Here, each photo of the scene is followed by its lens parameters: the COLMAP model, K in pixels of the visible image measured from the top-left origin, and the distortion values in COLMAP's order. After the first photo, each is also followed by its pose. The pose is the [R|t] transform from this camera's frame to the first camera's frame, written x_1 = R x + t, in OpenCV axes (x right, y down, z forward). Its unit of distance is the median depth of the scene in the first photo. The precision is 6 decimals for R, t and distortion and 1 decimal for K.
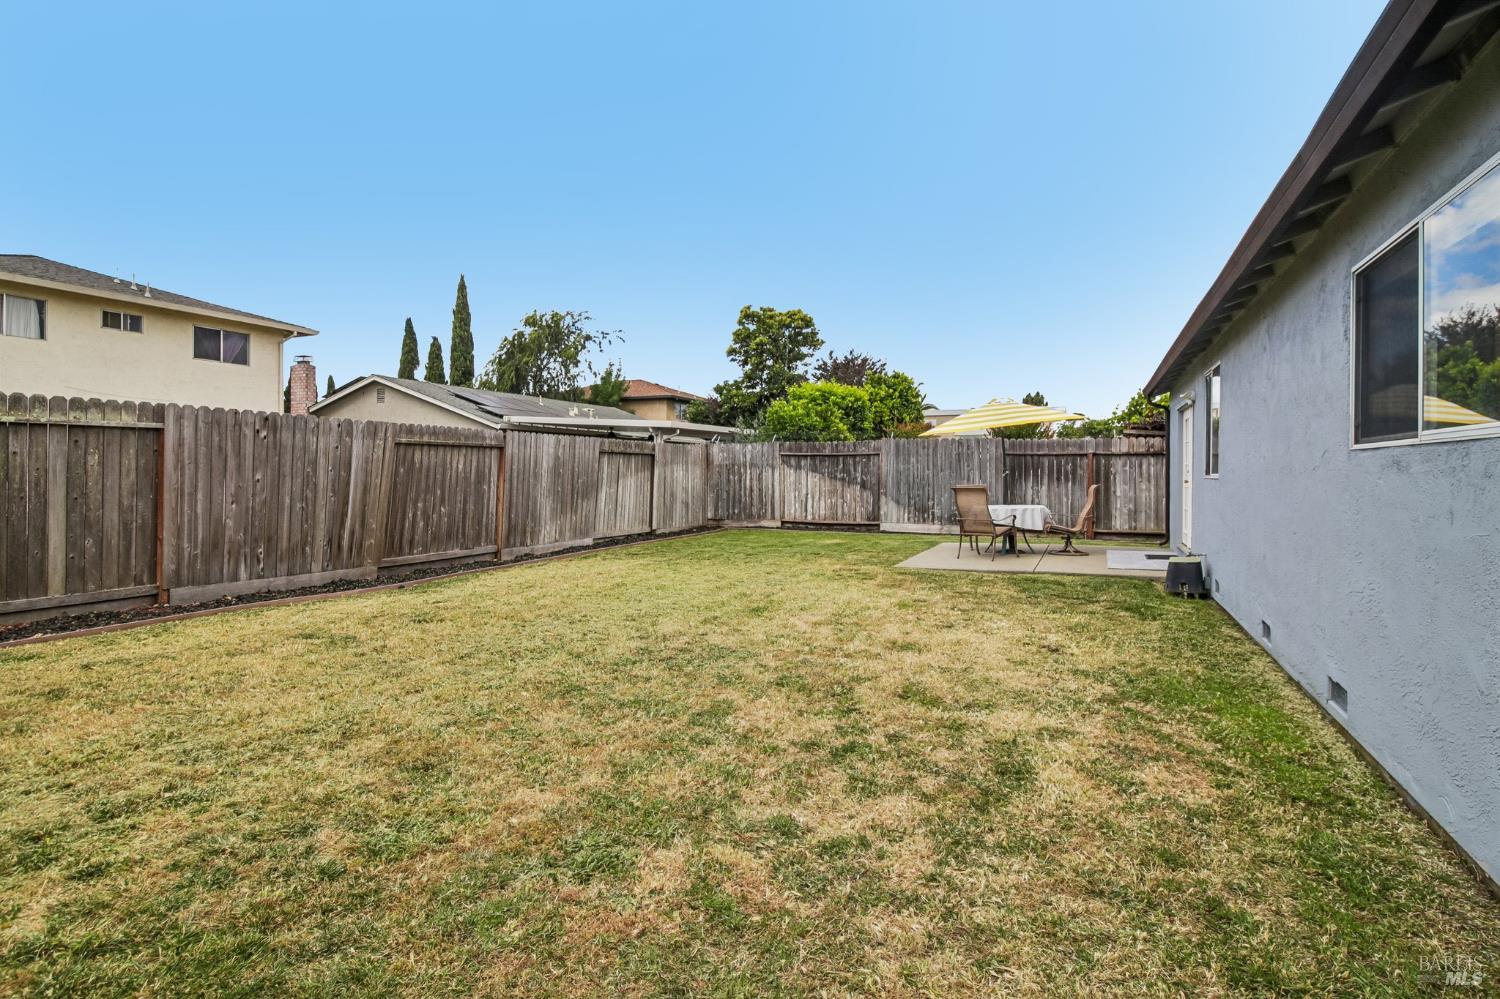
lens RADIAL K [[778.4, 0, 745.3], [0, 778.4, 490.0], [0, 0, 1]] dist [-0.003752, -0.010917]
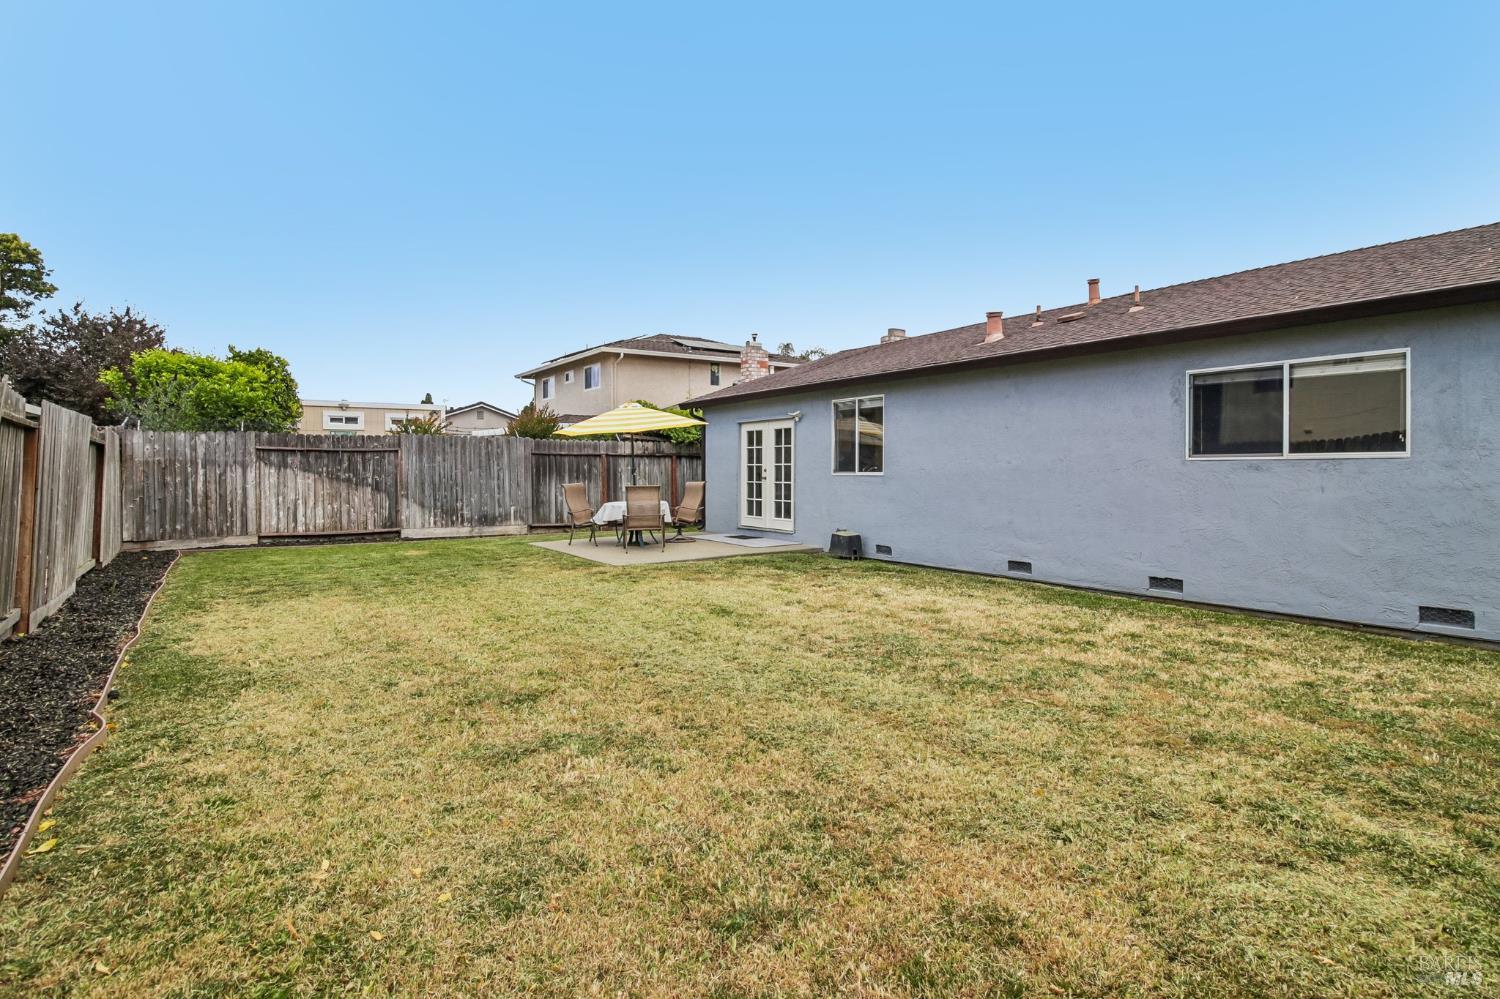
lens RADIAL K [[778.4, 0, 756.8], [0, 778.4, 473.3], [0, 0, 1]] dist [-0.003752, -0.010917]
pose [[0.531518, -0.005097, 0.847032, -0.359828], [0.020205, 0.999774, -0.006662, -0.007039], [-0.846806, 0.020655, 0.531500, 0.198426]]
